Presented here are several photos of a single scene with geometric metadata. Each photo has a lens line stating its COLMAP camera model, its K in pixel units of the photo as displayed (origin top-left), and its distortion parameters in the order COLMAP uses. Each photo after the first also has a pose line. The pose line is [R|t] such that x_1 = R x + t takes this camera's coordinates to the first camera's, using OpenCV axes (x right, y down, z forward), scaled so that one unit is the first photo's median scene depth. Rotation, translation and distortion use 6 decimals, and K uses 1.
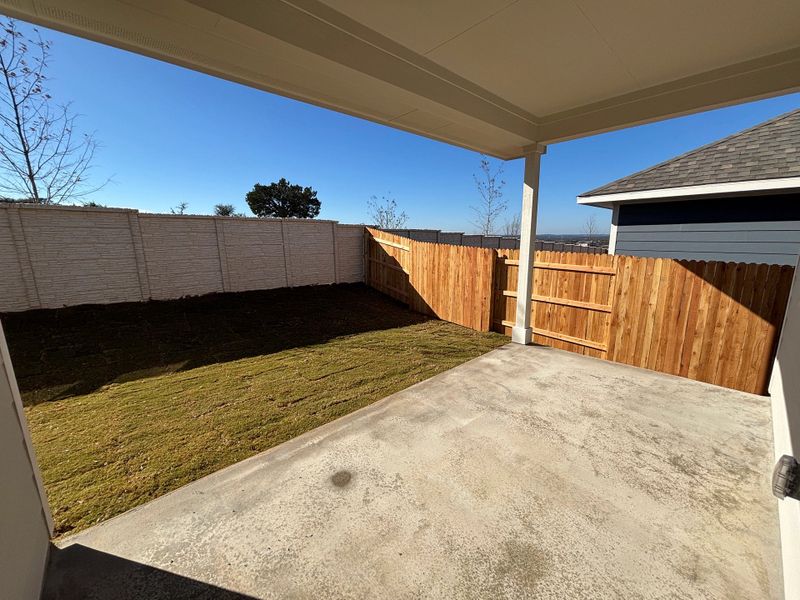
lens RADIAL K [[319.7, 0, 400.0], [0, 319.7, 300.0], [0, 0, 1]] dist [0.000160, 0.000210]
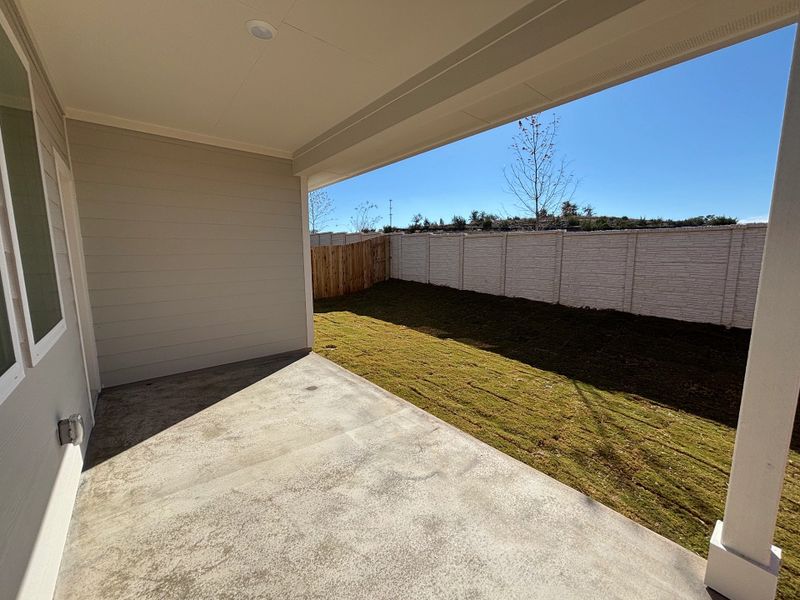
lens RADIAL K [[321.0, 0, 400.0], [0, 321.0, 300.0], [0, 0, 1]] dist [0.000545, -0.000180]
pose [[-0.041804, 0.150212, -0.987770, 0.752006], [-0.191497, 0.969101, 0.155477, -0.148029], [0.980603, 0.195654, -0.011747, 0.705355]]
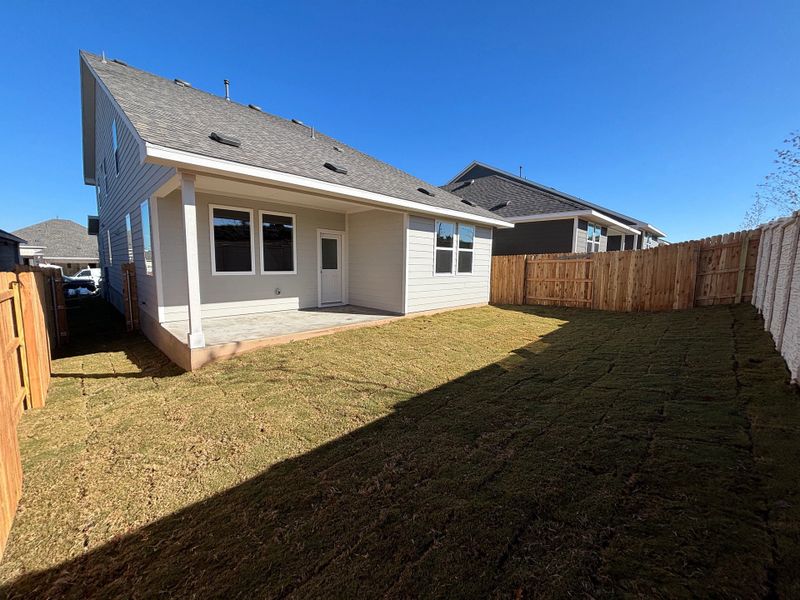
lens RADIAL K [[321.0, 0, 400.0], [0, 321.0, 300.0], [0, 0, 1]] dist [0.000545, -0.000180]
pose [[-0.999085, 0.001524, -0.042750, -0.307797], [-0.011913, 0.949916, 0.312279, -0.441731], [0.041085, 0.312503, -0.949028, 2.326634]]
